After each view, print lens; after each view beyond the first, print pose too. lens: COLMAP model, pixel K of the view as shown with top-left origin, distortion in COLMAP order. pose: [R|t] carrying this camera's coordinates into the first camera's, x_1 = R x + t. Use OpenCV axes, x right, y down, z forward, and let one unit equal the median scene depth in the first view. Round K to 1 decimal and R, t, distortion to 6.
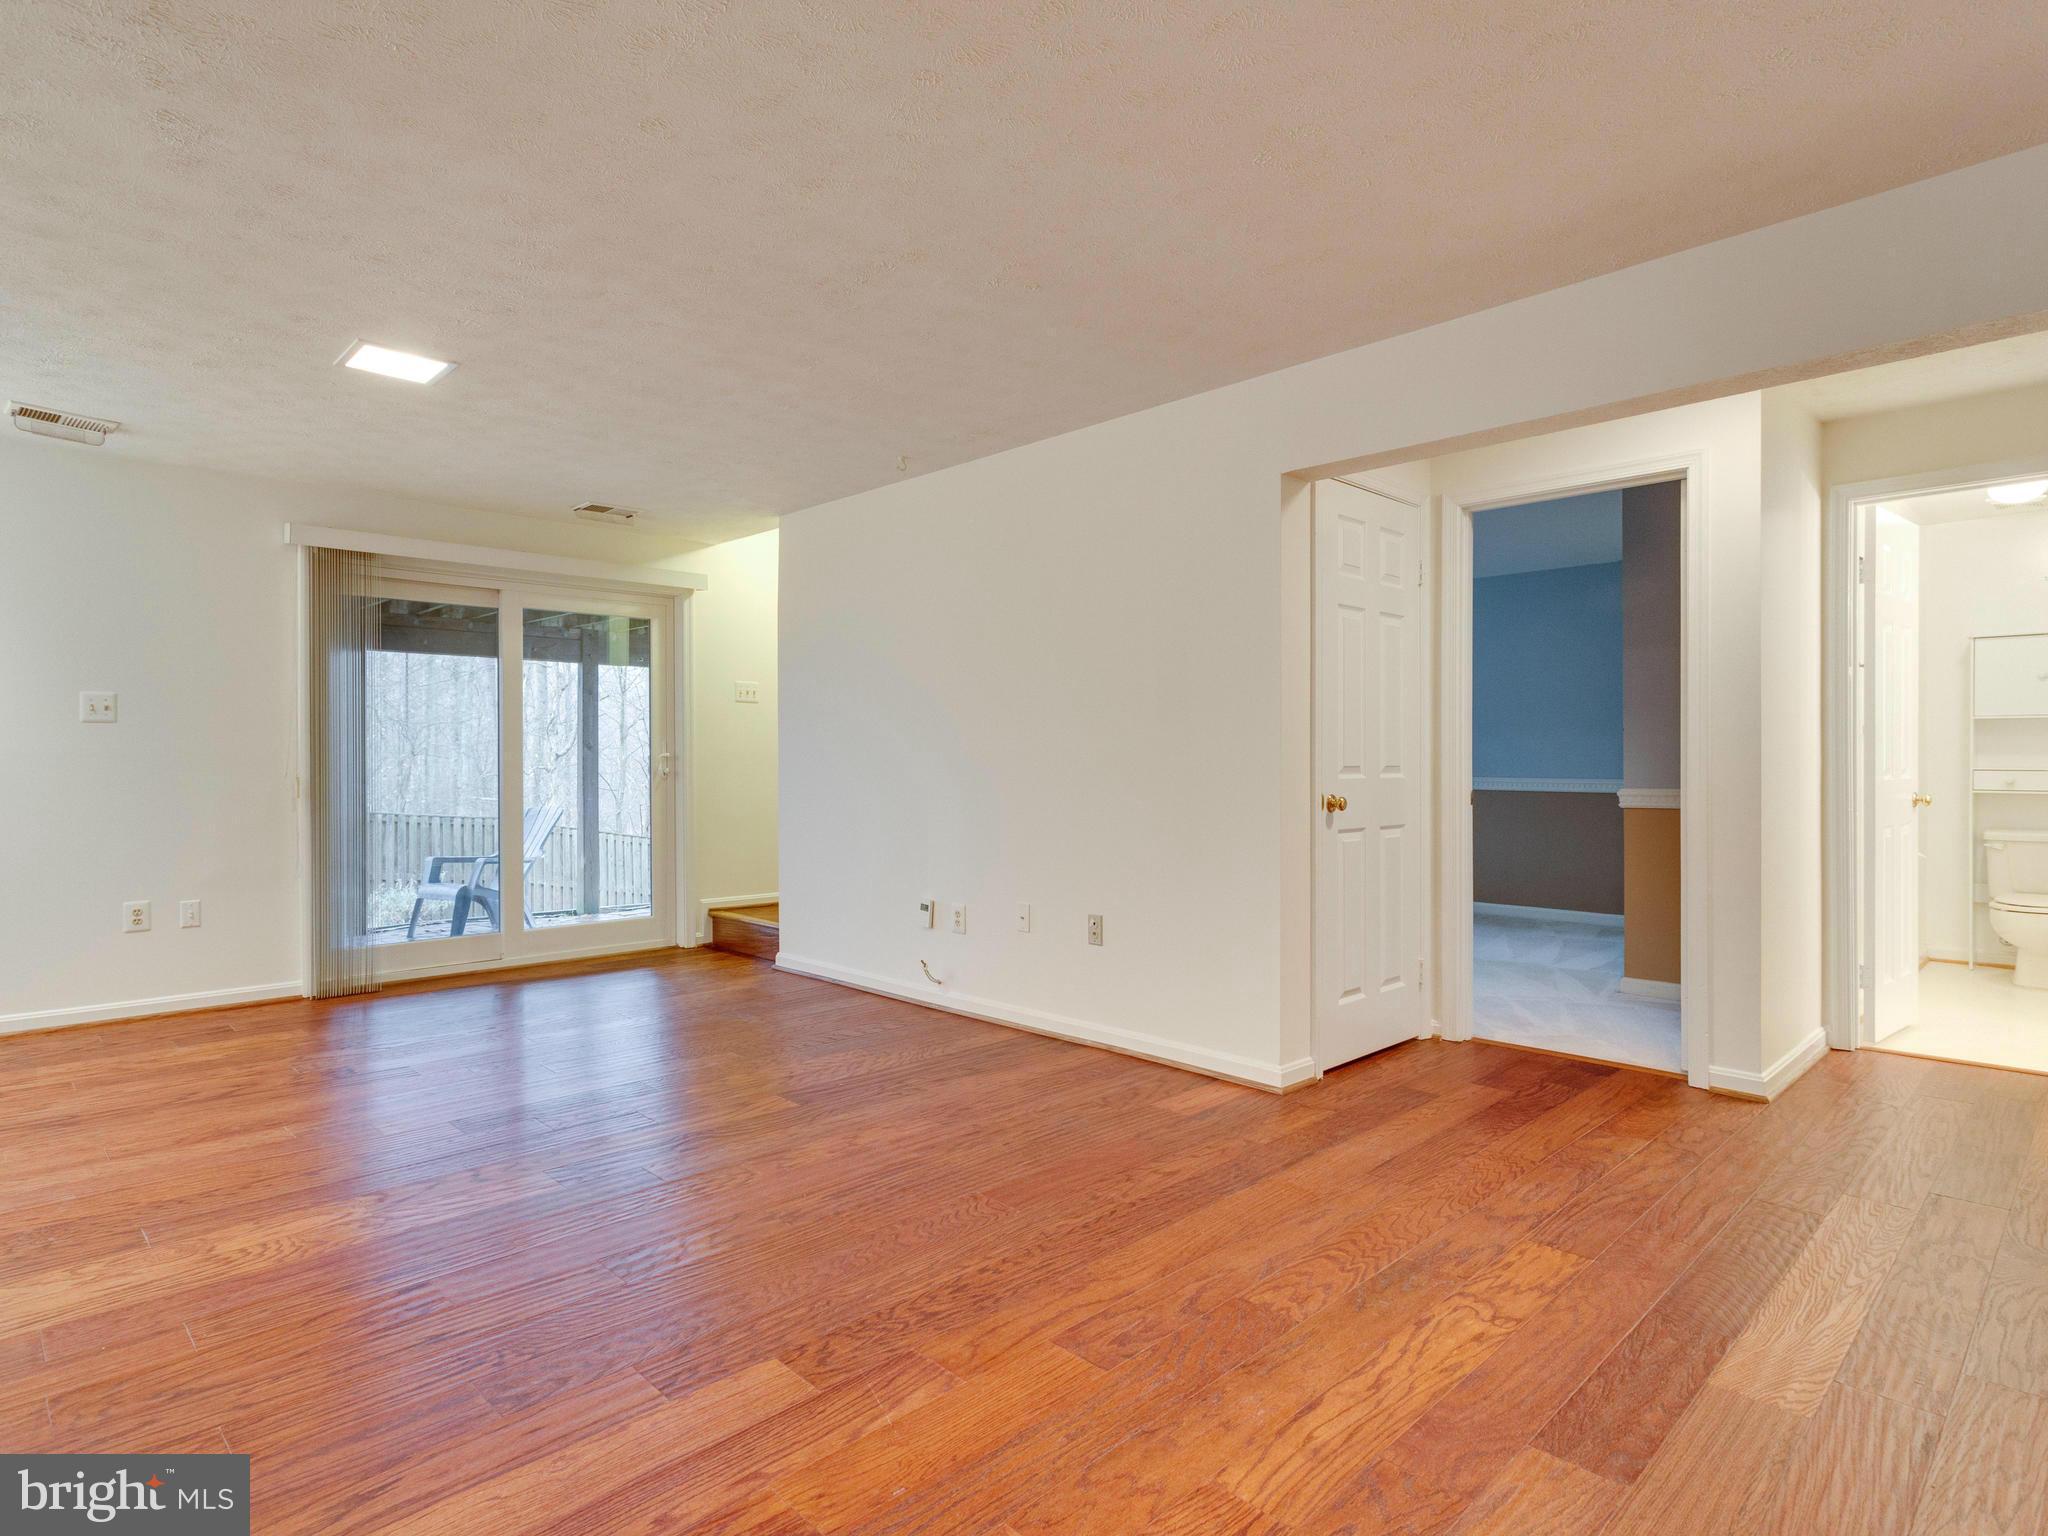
lens RADIAL K [[1118.1, 0, 1018.4], [0, 1118.1, 706.2], [0, 0, 1]] dist [0.001817, 0.001860]
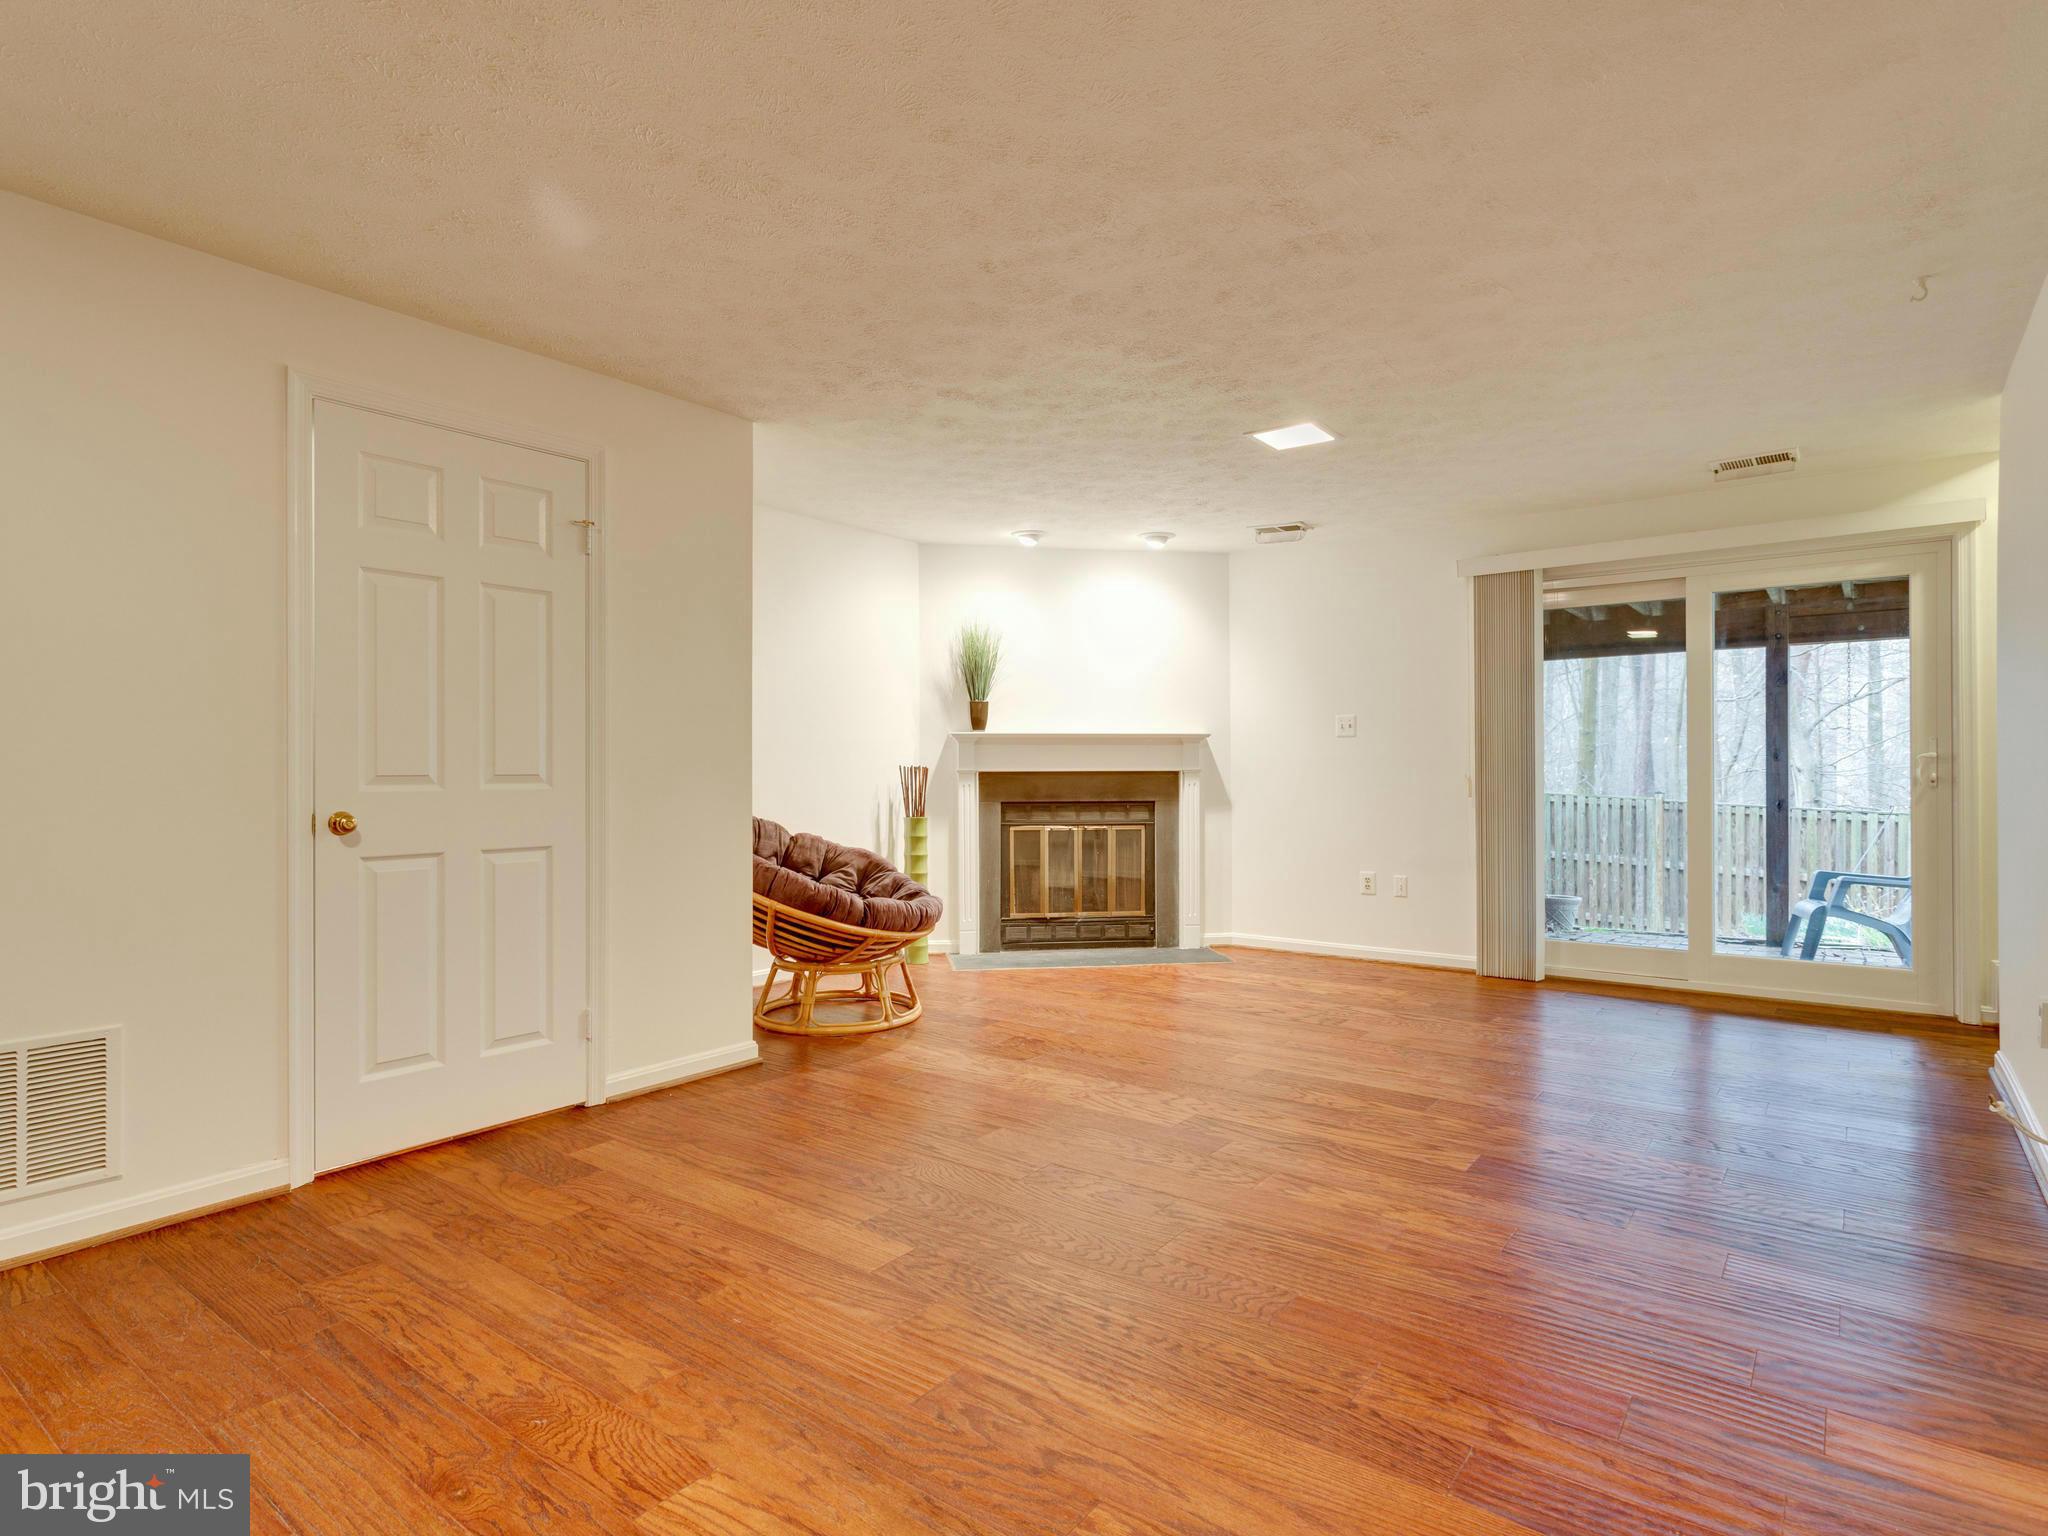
lens RADIAL K [[1099.2, 0, 1021.8], [0, 1099.2, 734.6], [0, 0, 1]] dist [0.002822, 0.000192]
pose [[0.140620, -0.028426, -0.989655, 0.595255], [0.052769, 0.998382, -0.021179, 0.025057], [0.988656, -0.049245, 0.141893, 0.562918]]
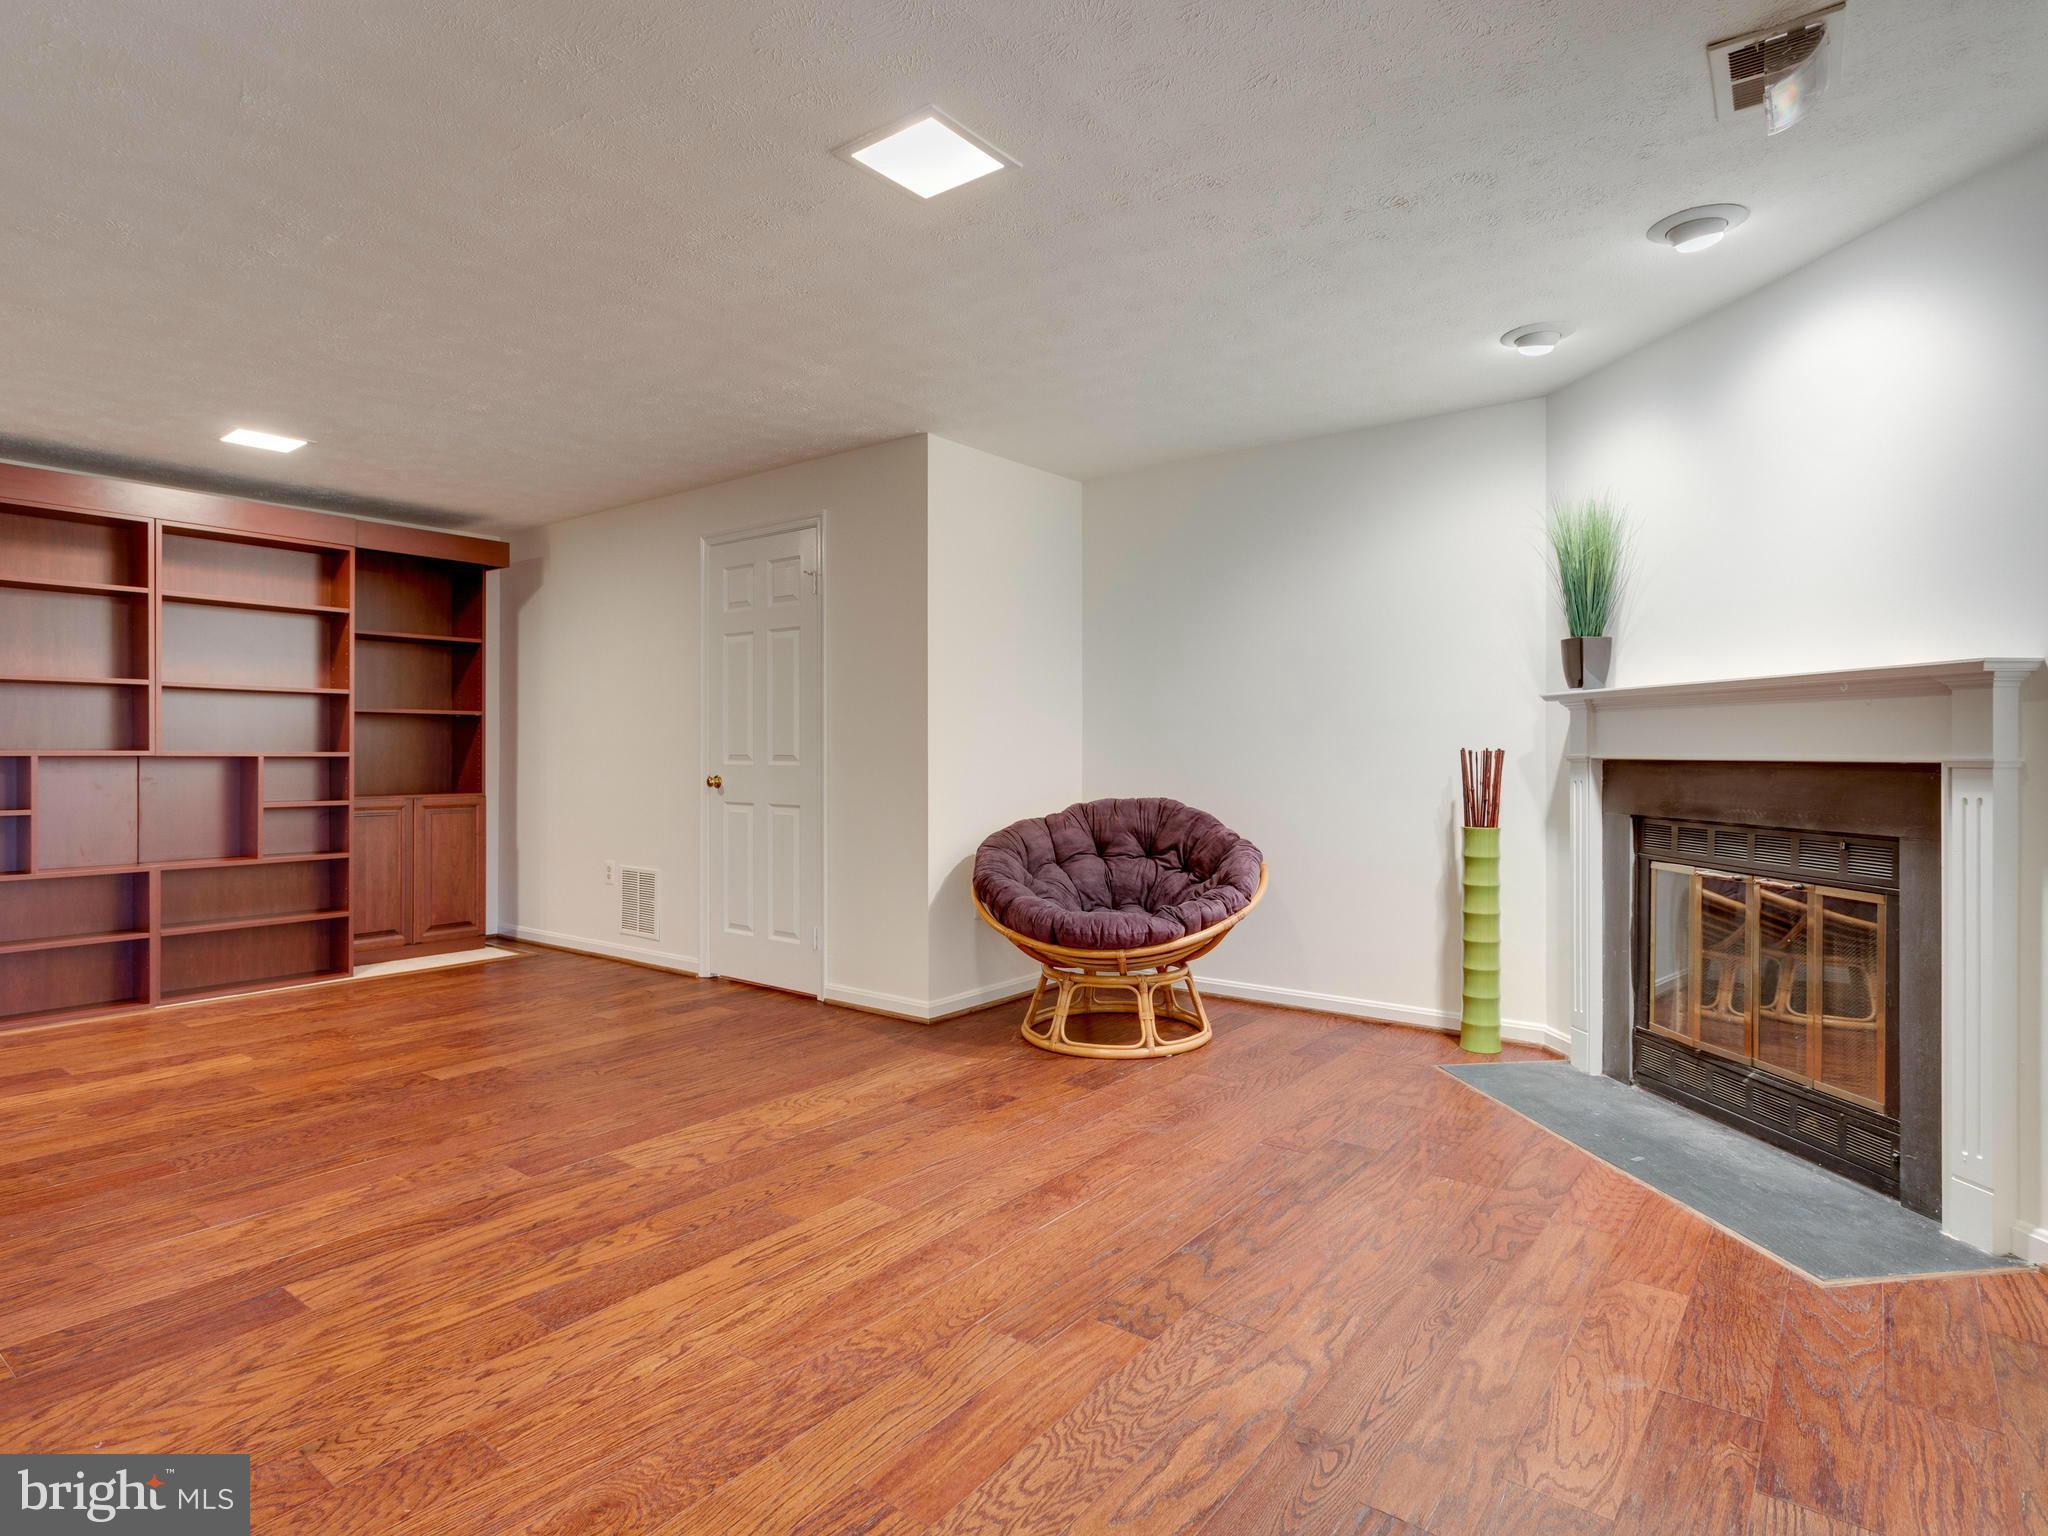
lens RADIAL K [[1099.2, 0, 1021.8], [0, 1099.2, 734.6], [0, 0, 1]] dist [0.002822, 0.000192]
pose [[-0.990755, -0.001750, -0.135654, -0.528063], [0.007218, 0.997821, -0.065589, 0.085199], [0.135474, -0.065961, -0.988583, 1.699950]]
